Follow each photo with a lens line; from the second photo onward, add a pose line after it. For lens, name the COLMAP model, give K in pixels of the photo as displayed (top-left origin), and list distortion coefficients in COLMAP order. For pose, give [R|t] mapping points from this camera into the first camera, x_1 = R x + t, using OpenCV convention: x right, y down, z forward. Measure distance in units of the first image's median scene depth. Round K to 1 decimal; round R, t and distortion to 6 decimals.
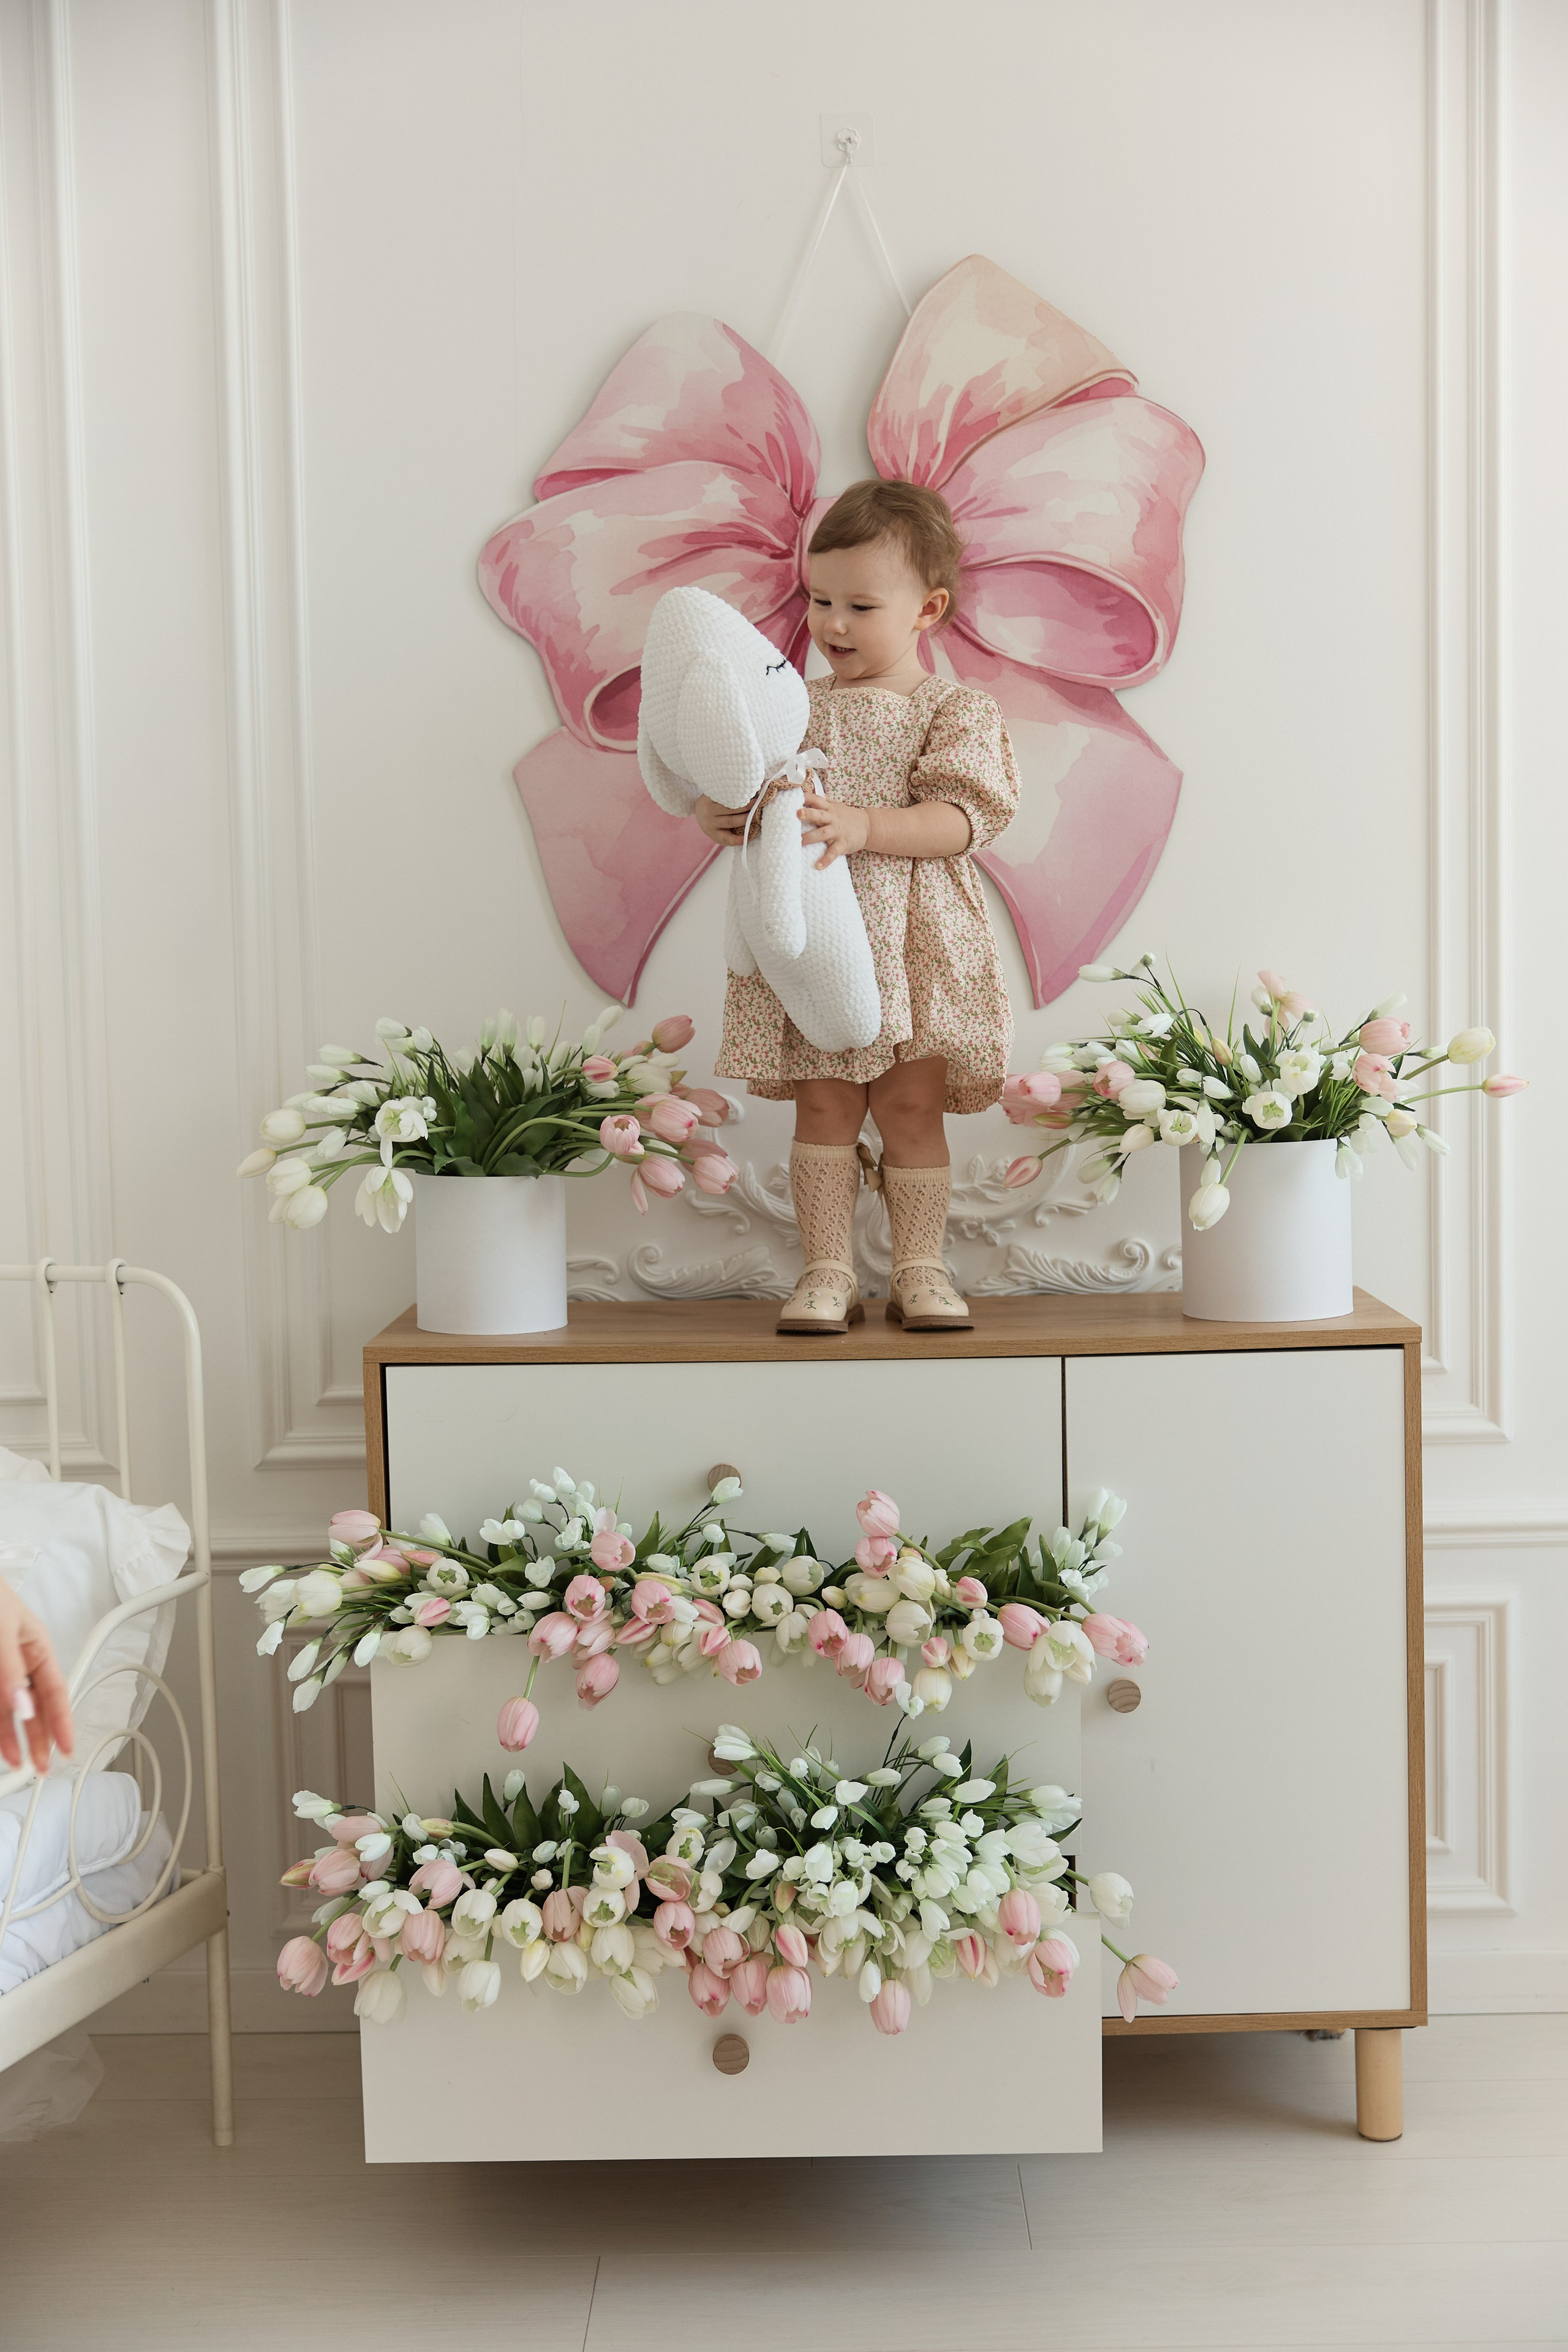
lens RADIAL K [[3113.3, 0, 780.9], [0, 3113.3, 1180.7], [0, 0, 1]] dist [-0.093597, 0.000000]
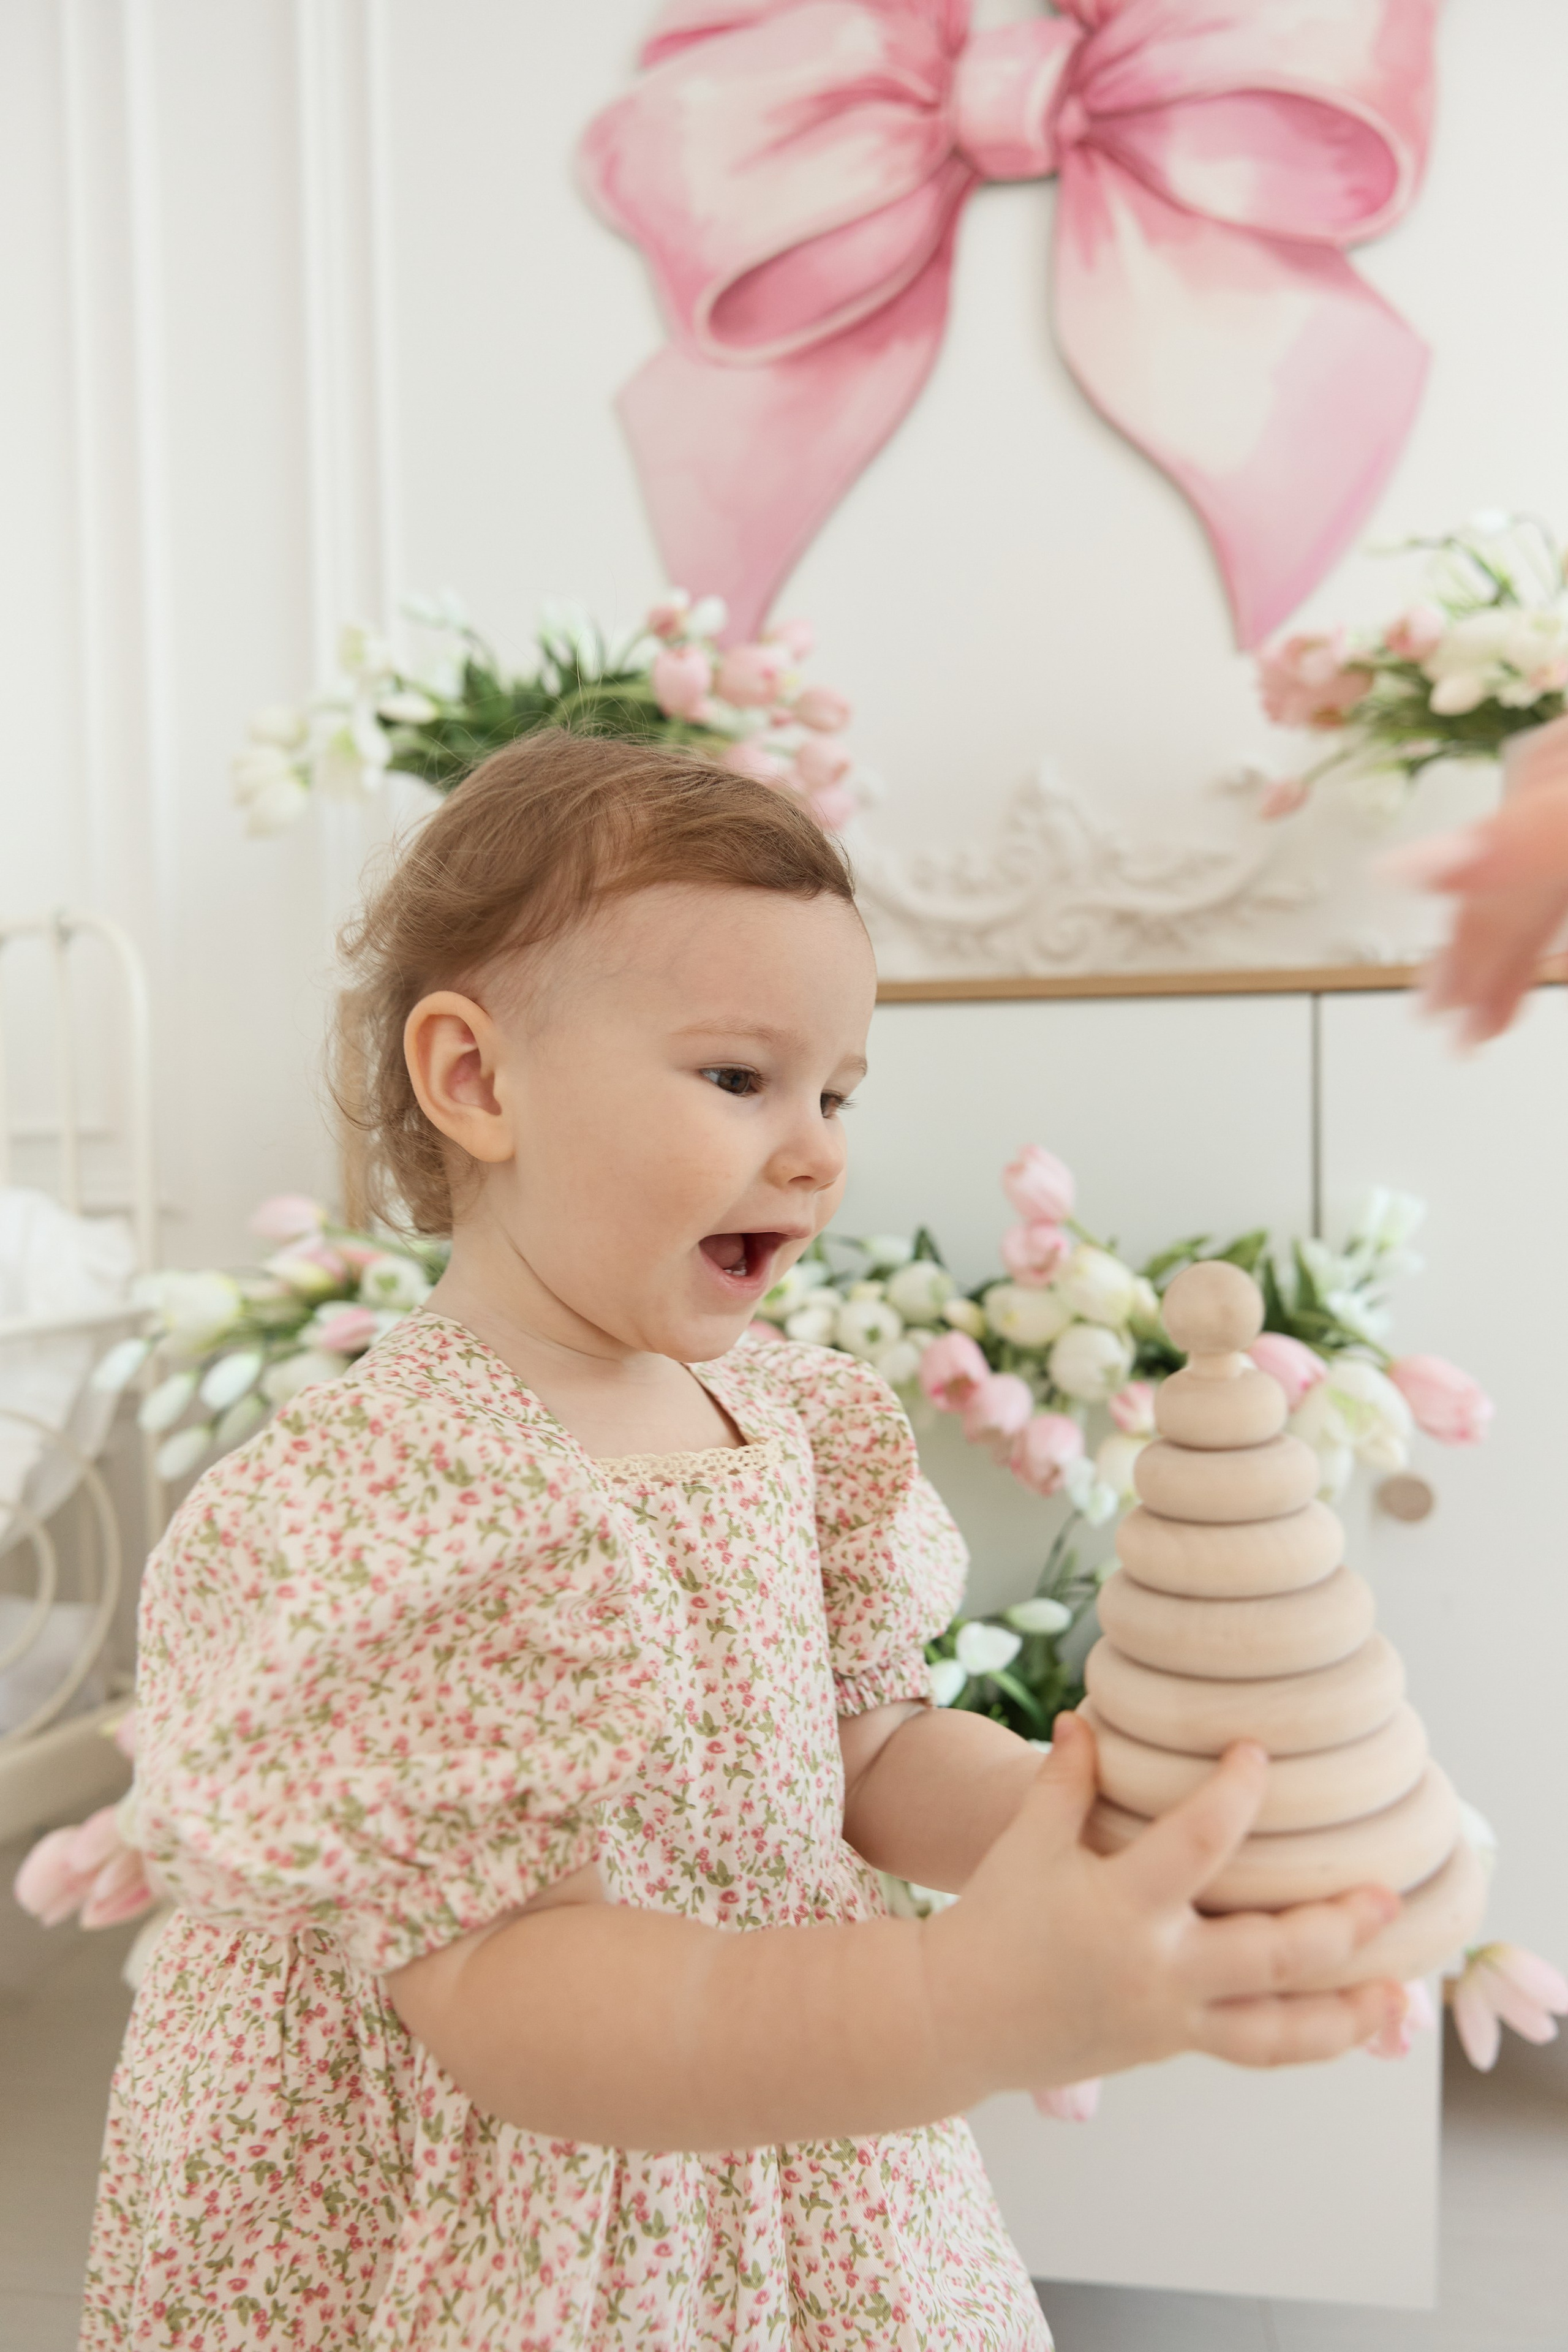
lens RADIAL K [[1525.9, 0, 772.8], [0, 1525.9, 1192.5], [0, 0, 1]] dist [-0.005645, 0.009646]
pose [[0.988975, 0.006570, -0.147937, 0.022336], [-0.012263, 0.999218, -0.037603, 0.112681], [0.147574, 0.039002, 0.988282, 0.644384]]
